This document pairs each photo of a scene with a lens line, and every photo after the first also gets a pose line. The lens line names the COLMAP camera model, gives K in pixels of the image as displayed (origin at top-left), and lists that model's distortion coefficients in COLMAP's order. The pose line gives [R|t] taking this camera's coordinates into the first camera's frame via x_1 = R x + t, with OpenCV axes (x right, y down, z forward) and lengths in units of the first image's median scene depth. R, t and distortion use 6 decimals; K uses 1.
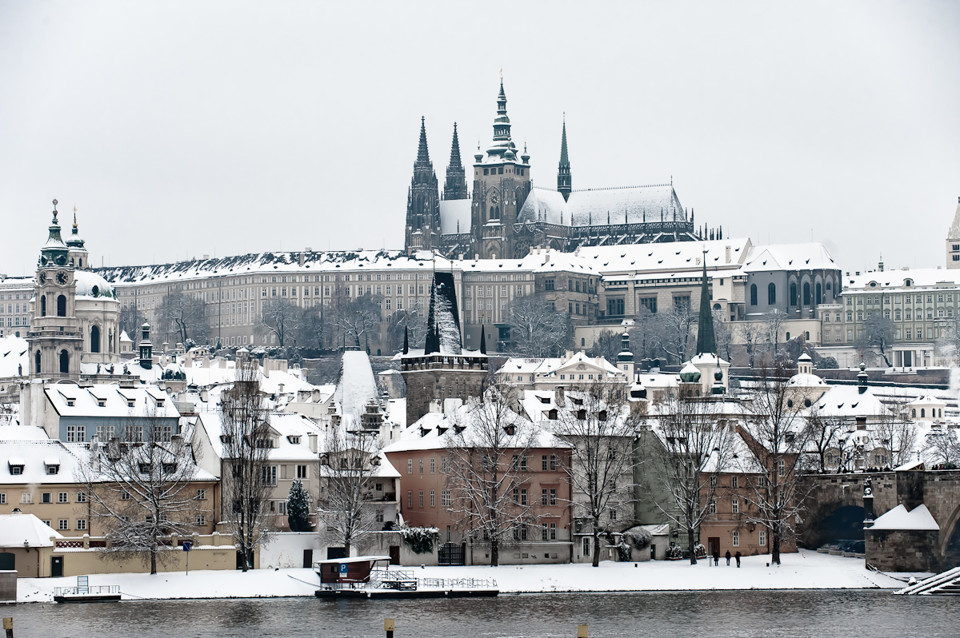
lens RADIAL K [[3417.0, 0, 480.0], [0, 3417.0, 318.0], [0, 0, 1]] dist [0.441551, 0.000000]
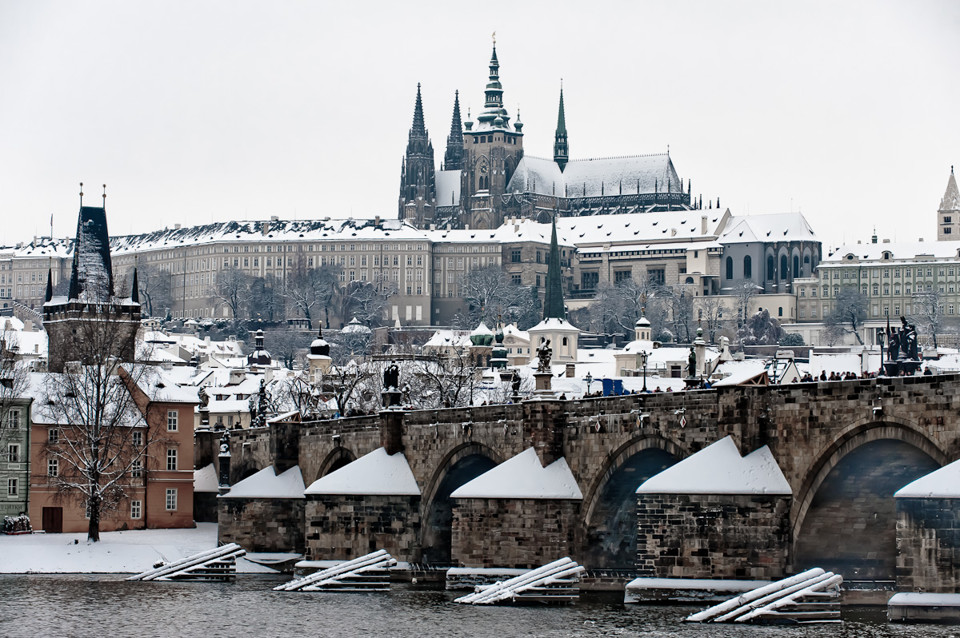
lens RADIAL K [[3245.2, 0, 480.0], [0, 3245.2, 319.9], [0, 0, 1]] dist [0.120534, 0.000000]
pose [[0.995923, 0.009014, -0.089752, 0.090465], [-0.009062, 0.999959, -0.000136, 0.008043], [0.089747, 0.000949, 0.995964, 0.105847]]
